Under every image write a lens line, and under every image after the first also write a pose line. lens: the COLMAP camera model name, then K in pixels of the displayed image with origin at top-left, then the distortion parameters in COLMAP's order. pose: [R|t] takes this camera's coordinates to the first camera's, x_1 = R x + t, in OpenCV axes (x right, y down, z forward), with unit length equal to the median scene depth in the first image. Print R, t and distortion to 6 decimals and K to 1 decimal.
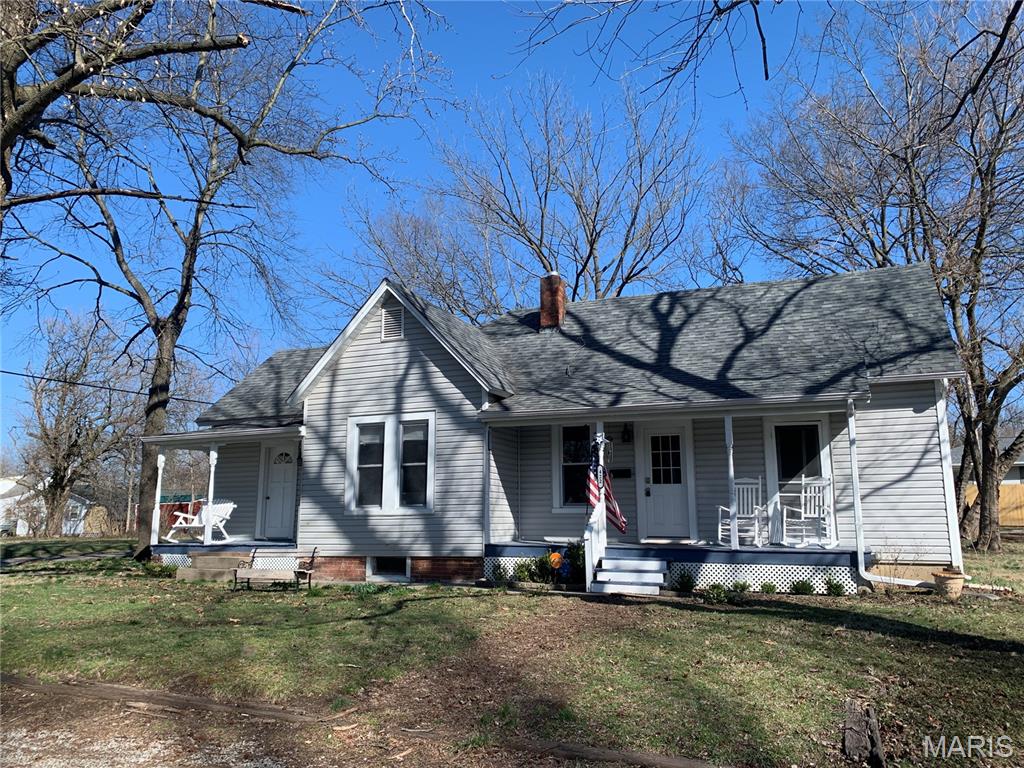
lens RADIAL K [[775.2, 0, 507.8], [0, 775.2, 380.8], [0, 0, 1]] dist [0.069187, -0.123263]
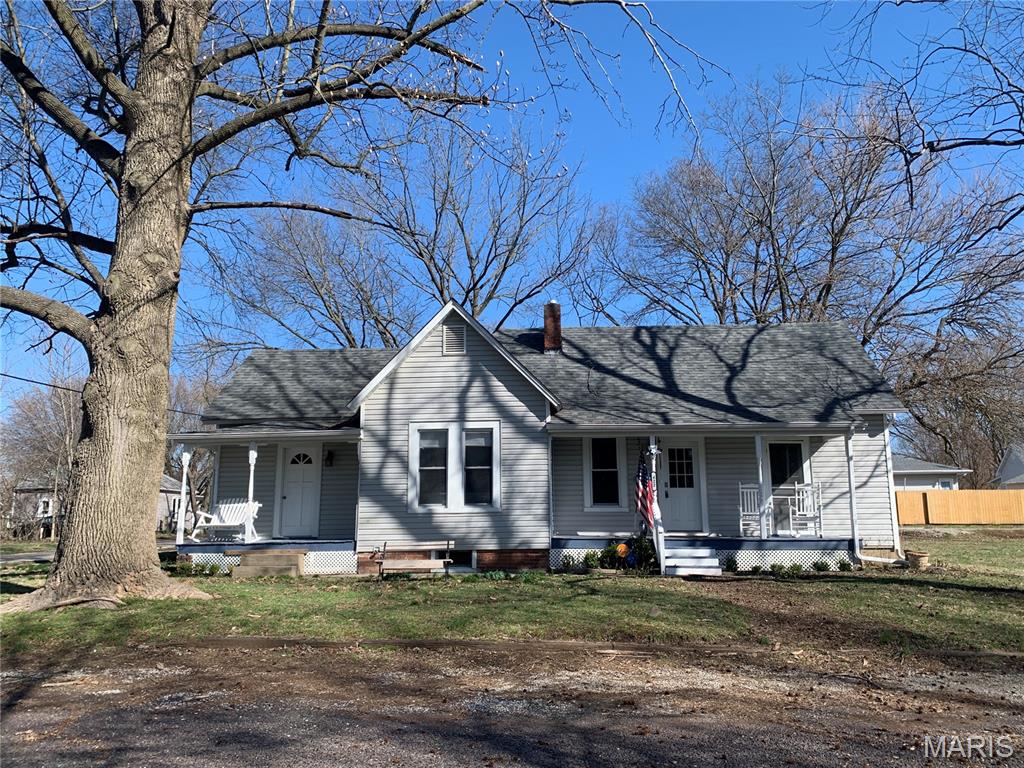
lens RADIAL K [[775.2, 0, 507.8], [0, 775.2, 380.8], [0, 0, 1]] dist [0.069187, -0.123263]
pose [[0.945350, 0.054498, 0.321471, -0.442630], [-0.053005, 0.998504, -0.013403, -0.004719], [-0.321721, -0.004369, 0.946824, -0.071415]]
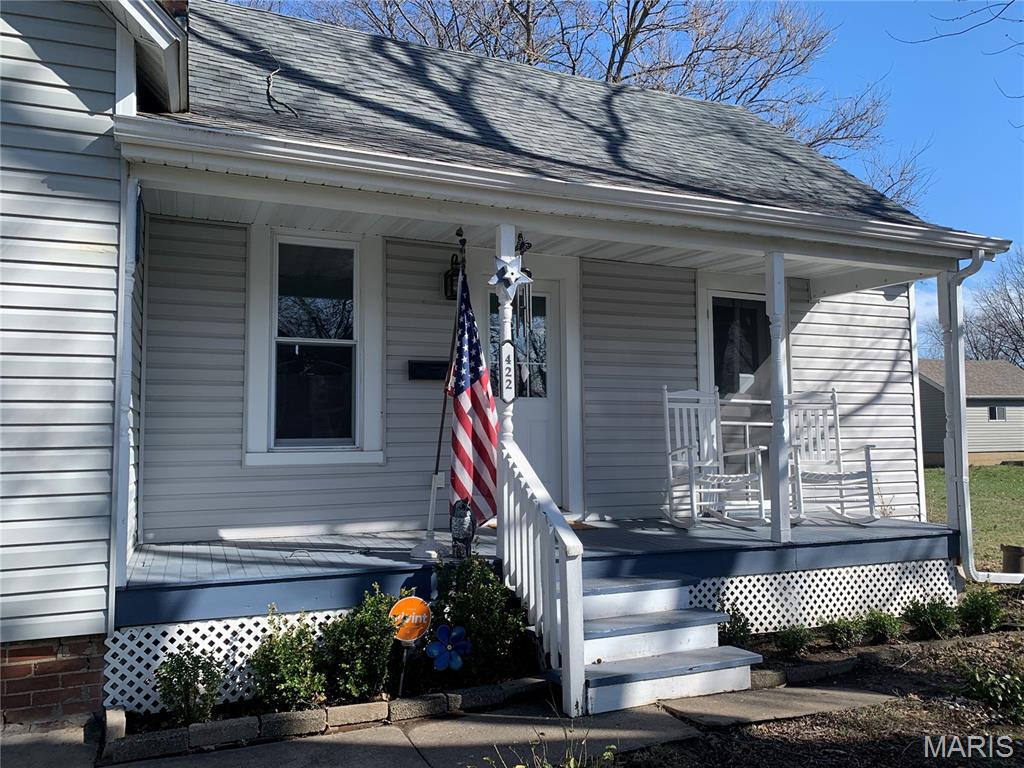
lens RADIAL K [[775.2, 0, 507.8], [0, 775.2, 380.8], [0, 0, 1]] dist [0.069187, -0.123263]
pose [[0.691282, 0.049410, 0.720894, -0.129280], [-0.120880, 0.991508, 0.047957, 0.097852], [-0.712403, -0.120293, 0.691384, 0.662478]]
